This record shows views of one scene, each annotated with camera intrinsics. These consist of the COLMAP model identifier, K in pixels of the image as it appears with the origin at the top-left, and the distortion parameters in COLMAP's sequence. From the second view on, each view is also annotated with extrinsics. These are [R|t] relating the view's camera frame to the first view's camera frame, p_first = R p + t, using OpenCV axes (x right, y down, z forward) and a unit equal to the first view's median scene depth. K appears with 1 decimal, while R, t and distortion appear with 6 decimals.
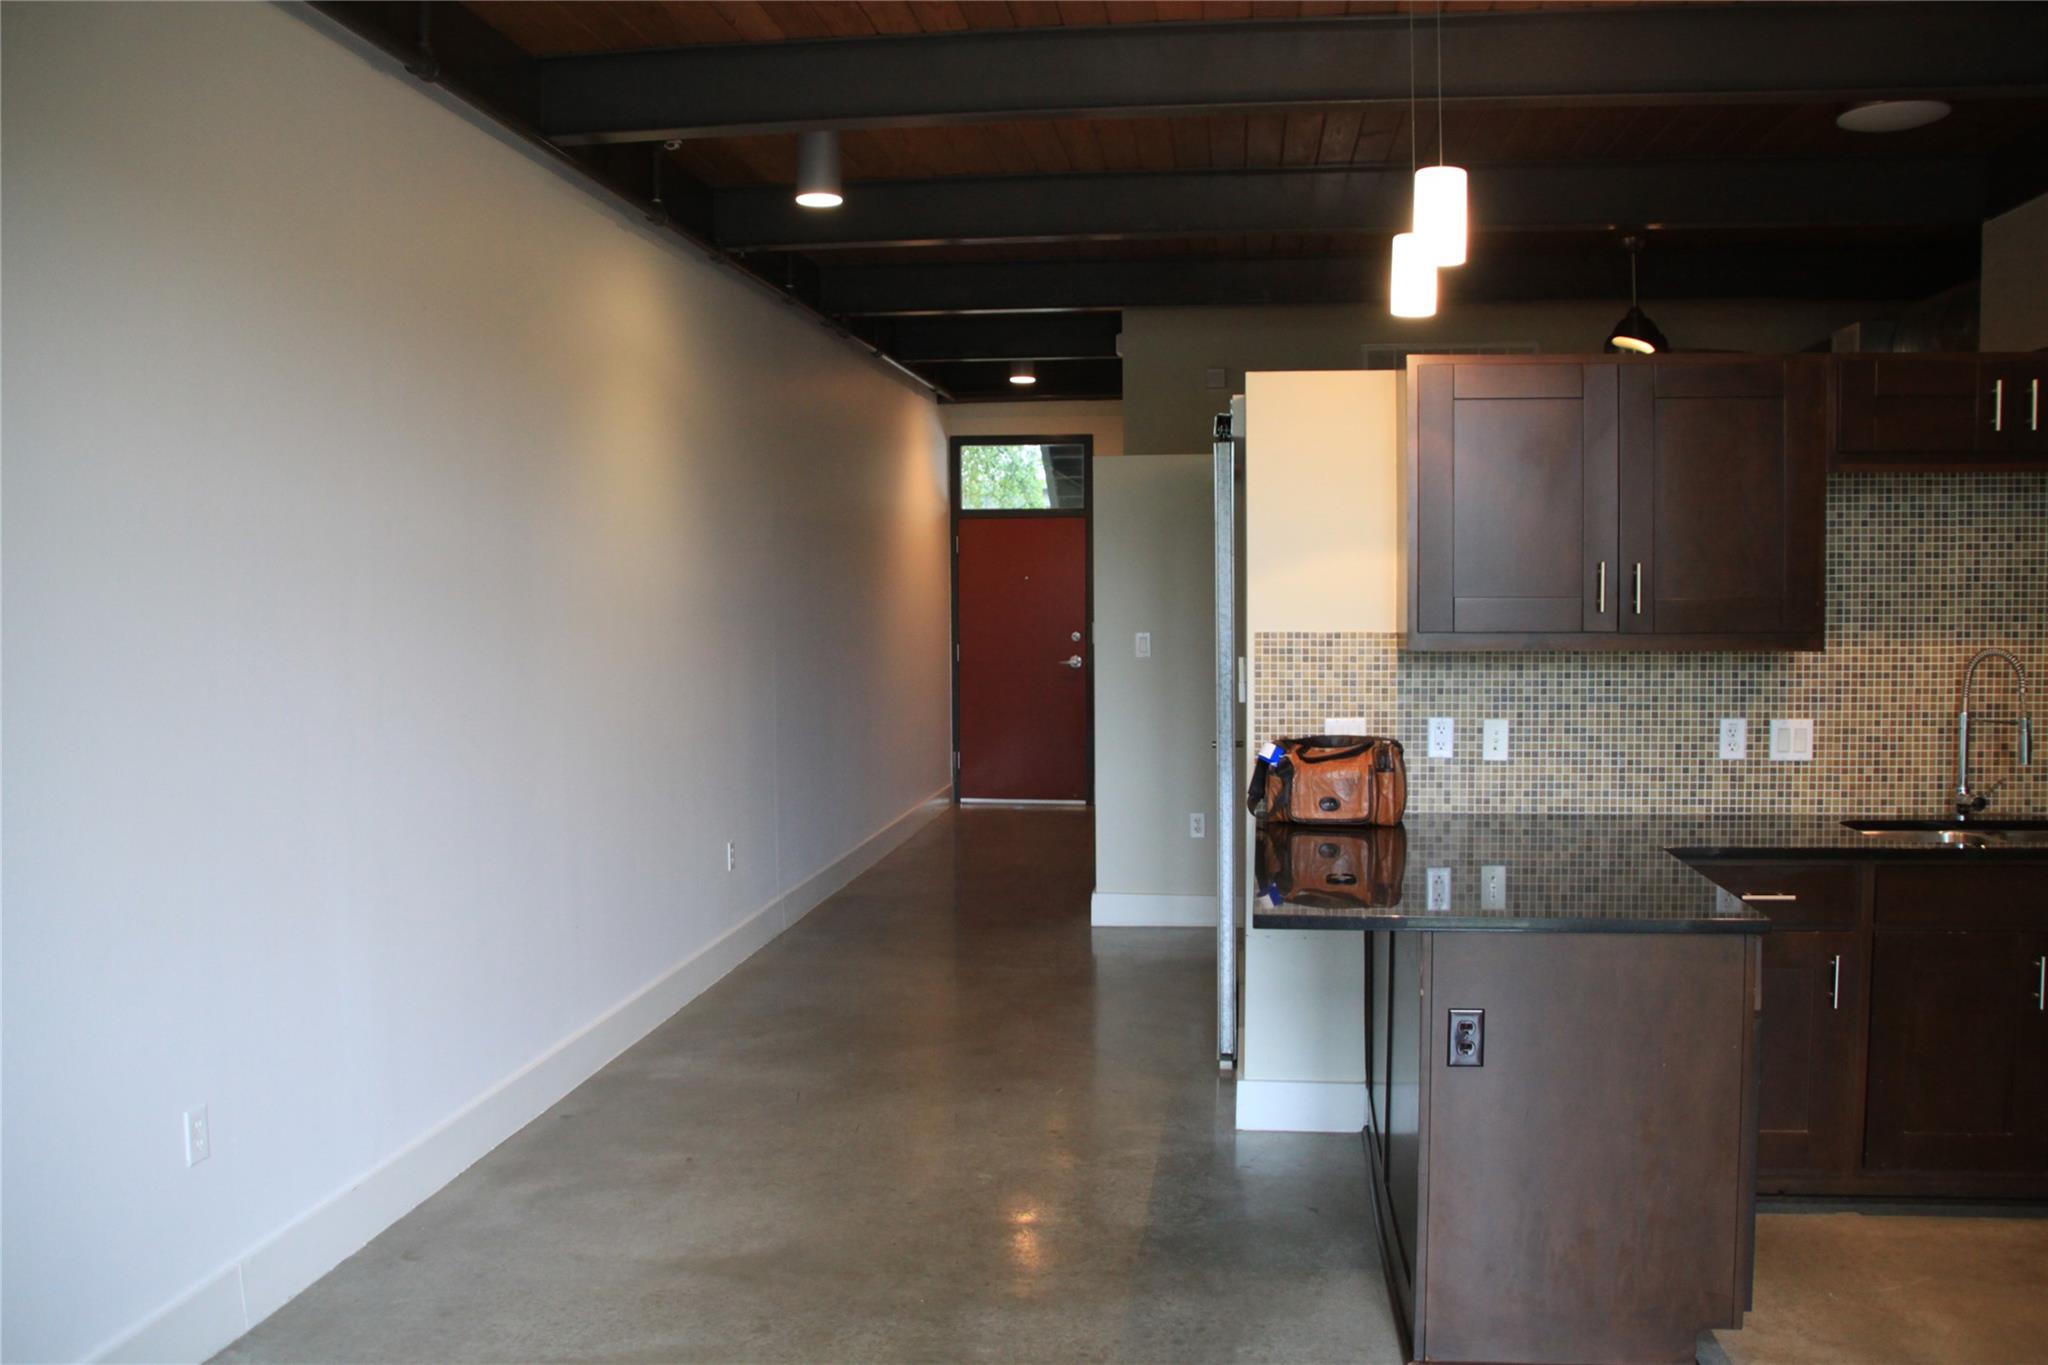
lens RADIAL K [[1705.8, 0, 1012.3], [0, 1705.8, 664.4], [0, 0, 1]] dist [-0.152155, 0.108532]
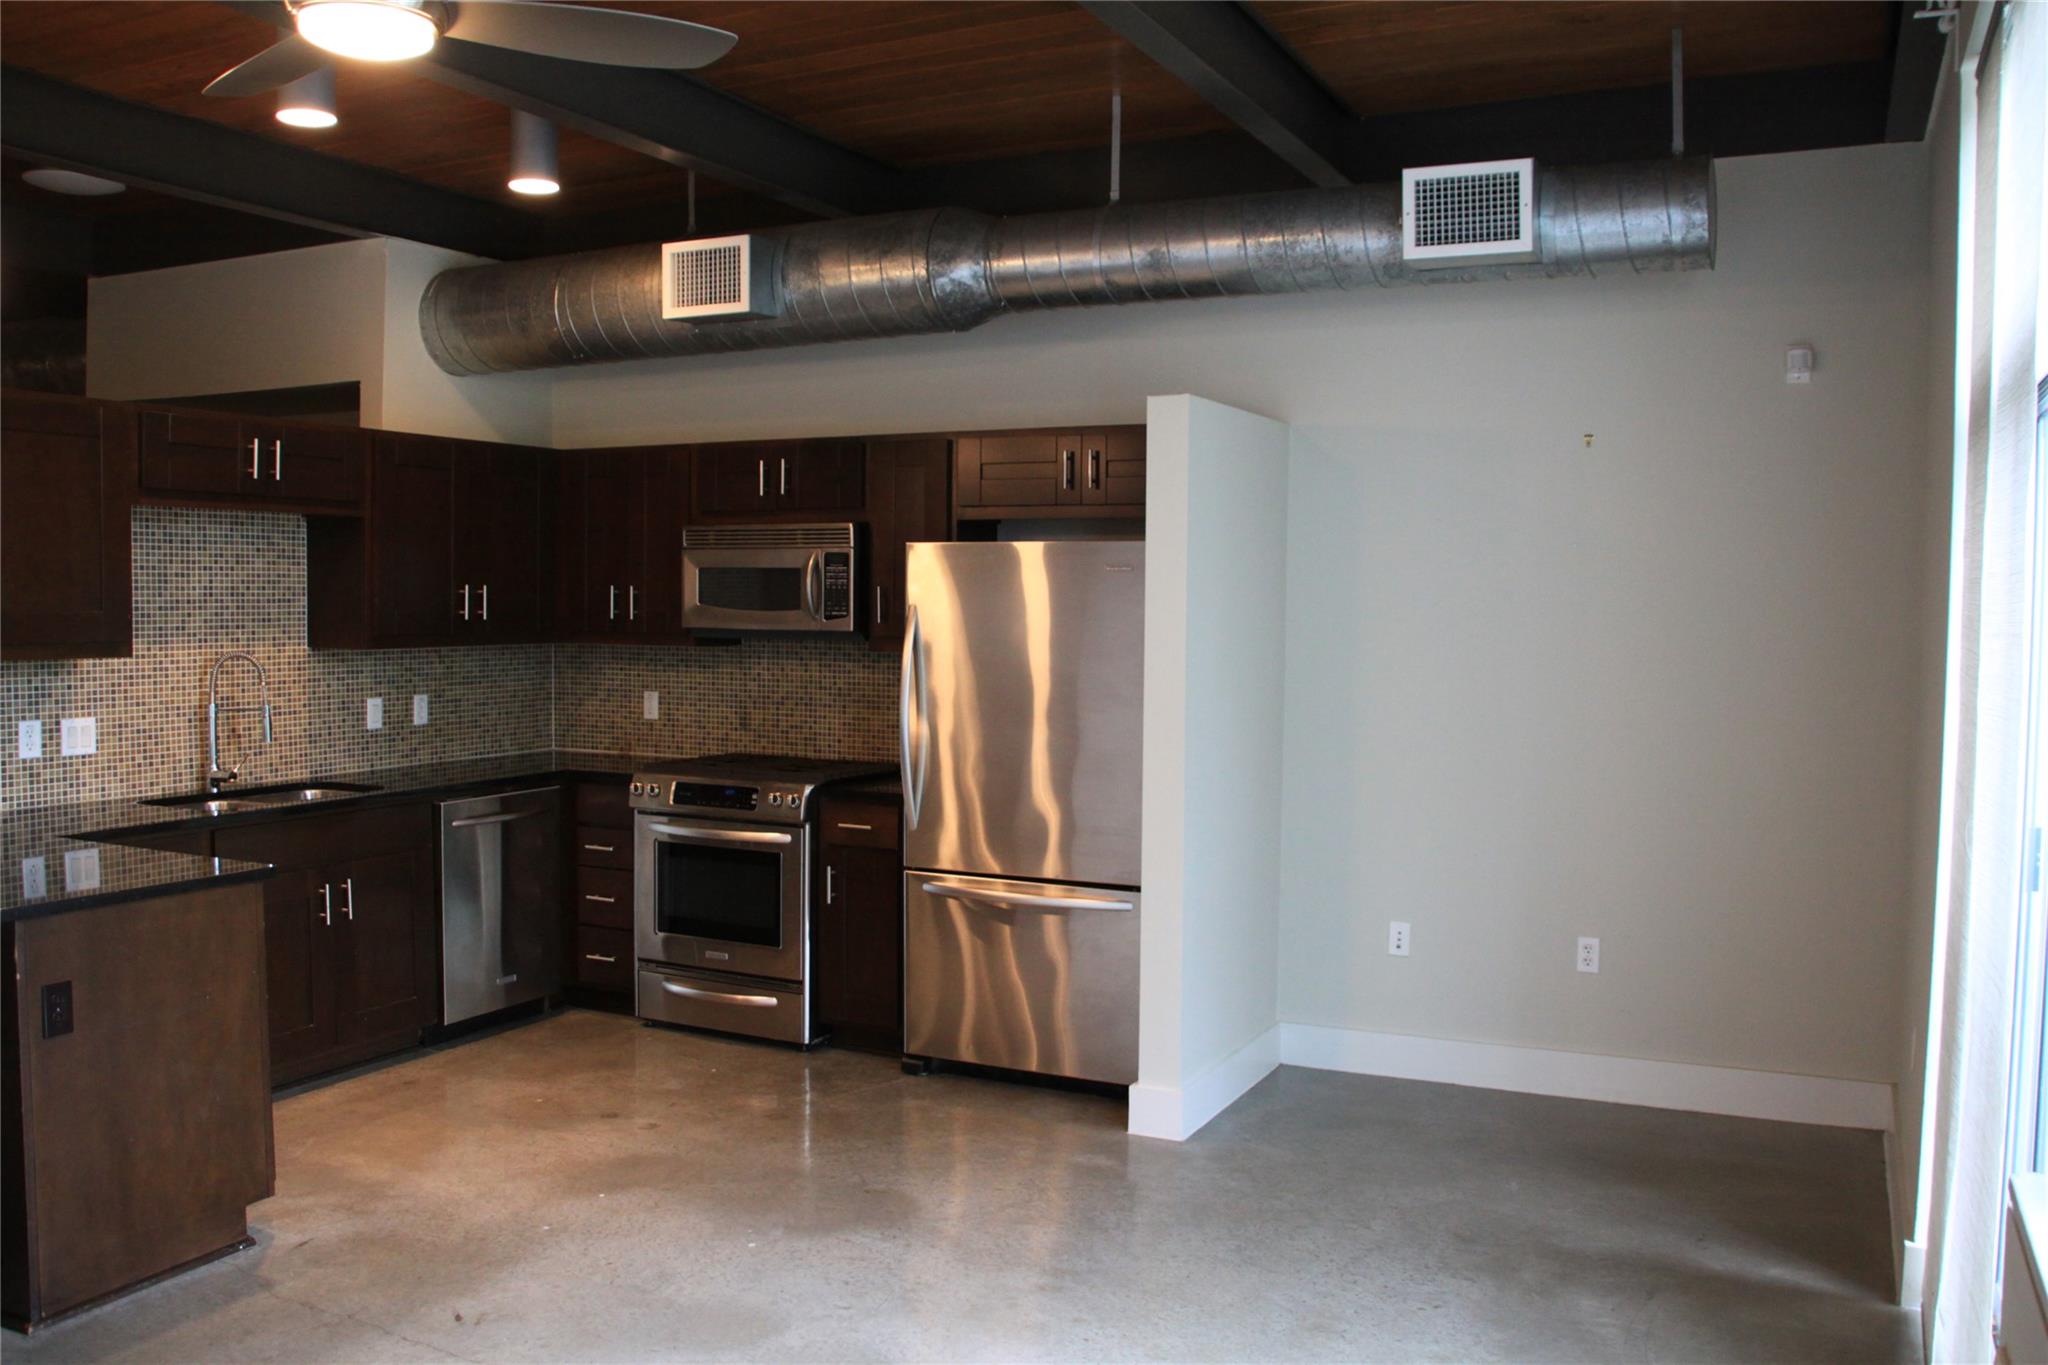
lens RADIAL K [[1705.8, 0, 1023.8], [0, 1705.8, 674.1], [0, 0, 1]] dist [-0.152155, 0.108532]
pose [[0.325054, -0.034514, 0.945065, -0.374180], [0.031978, 0.999163, 0.025491, -0.004931], [-0.945155, 0.021936, 0.325886, 0.023911]]
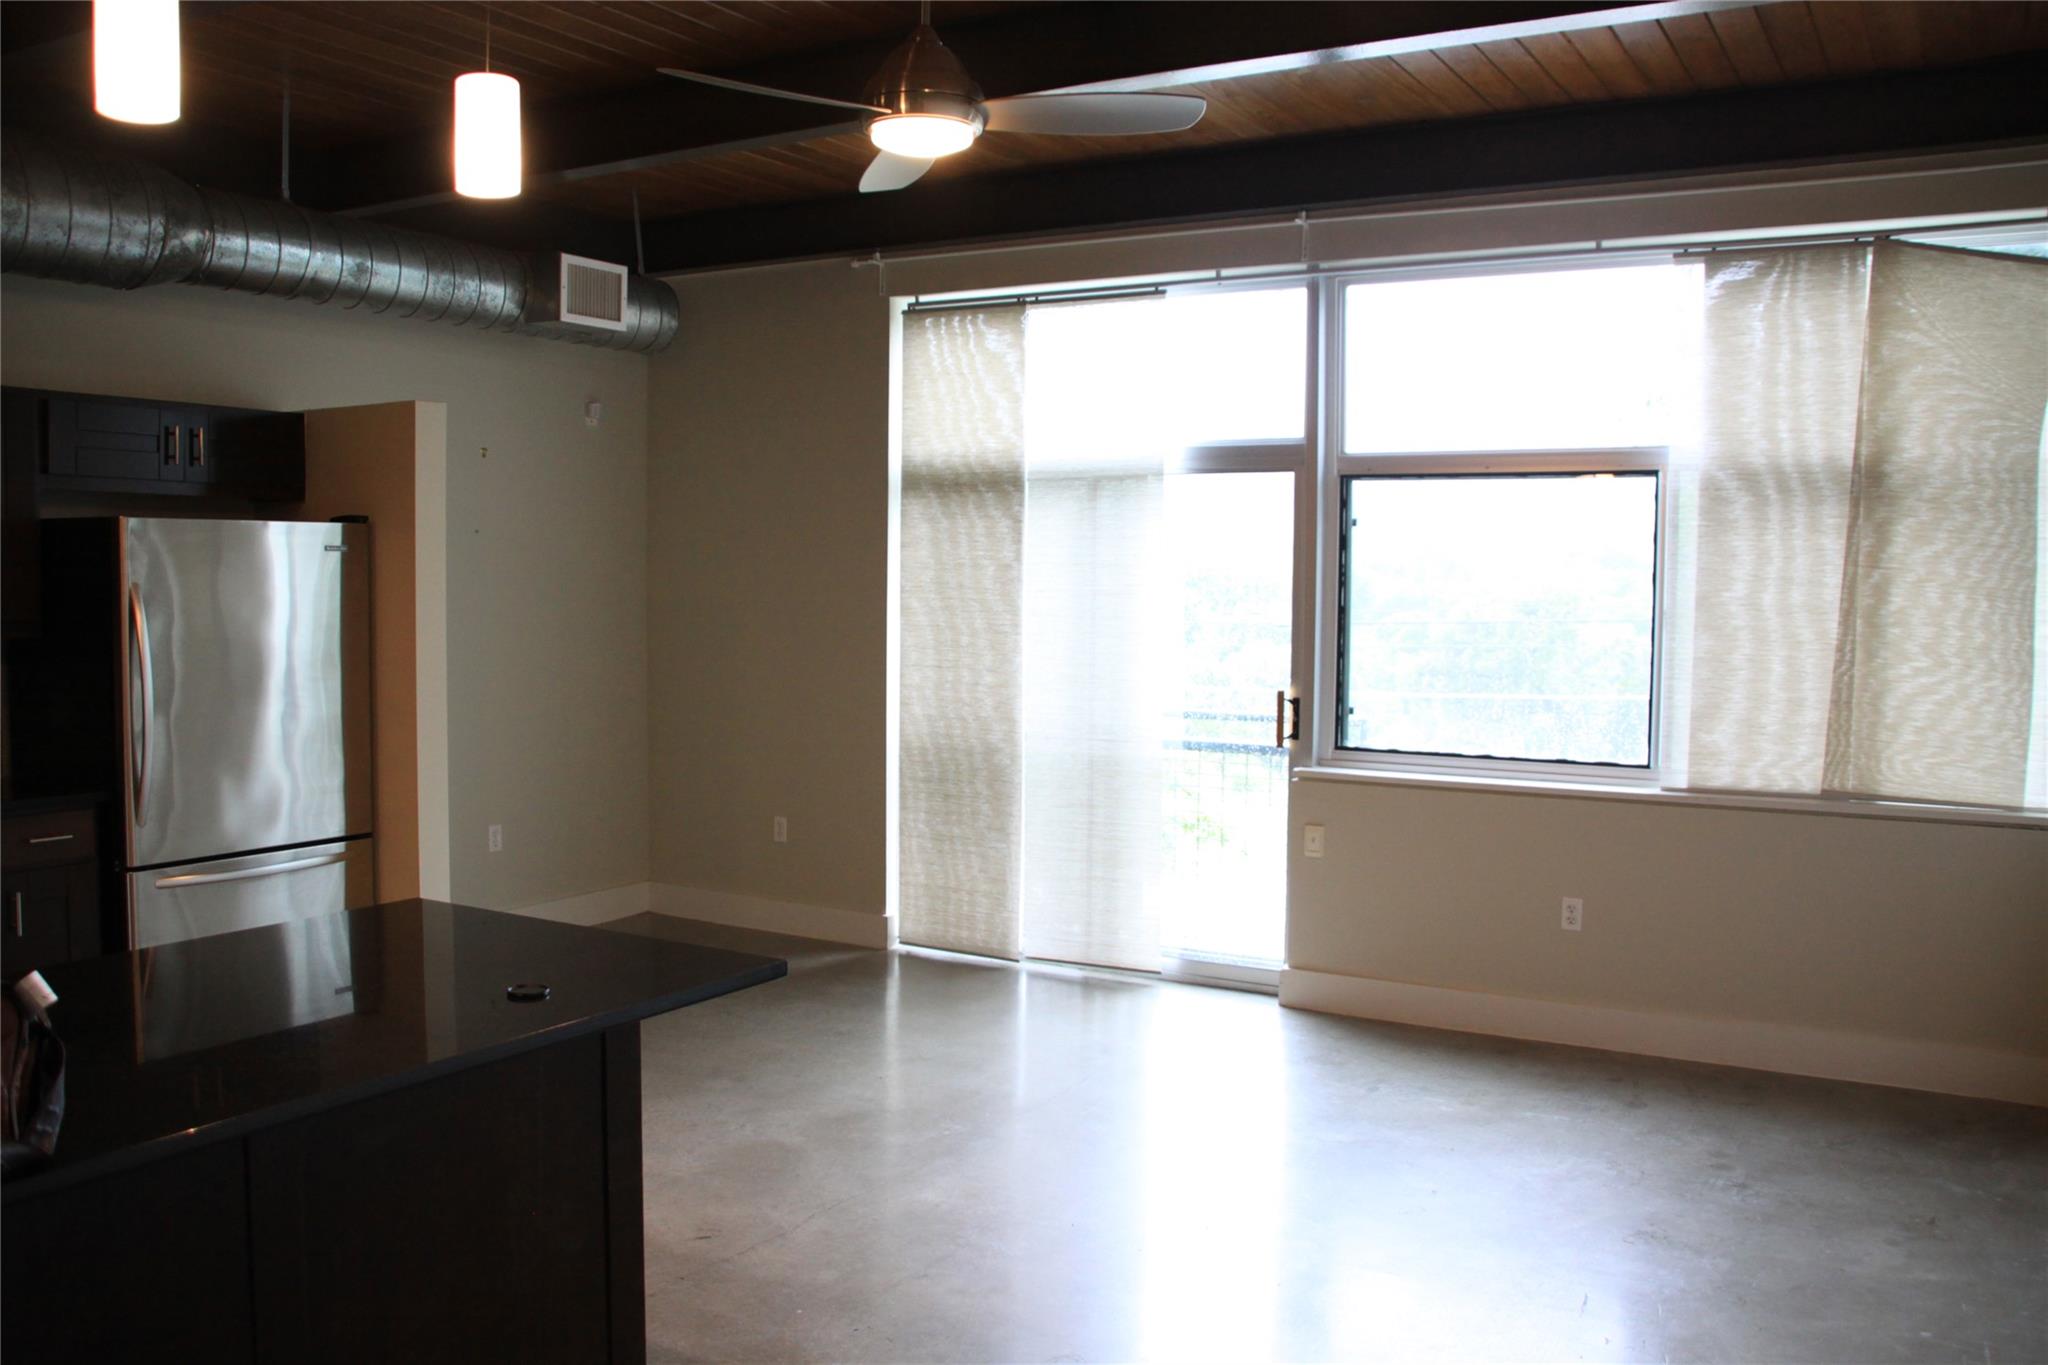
lens RADIAL K [[1705.8, 0, 1024.7], [0, 1705.8, 670.3], [0, 0, 1]] dist [-0.152155, 0.108532]
pose [[-0.917086, -0.023593, 0.397992, -0.225382], [0.014786, 0.995548, 0.093087, -0.060476], [-0.398416, 0.091253, -0.912654, 1.233935]]
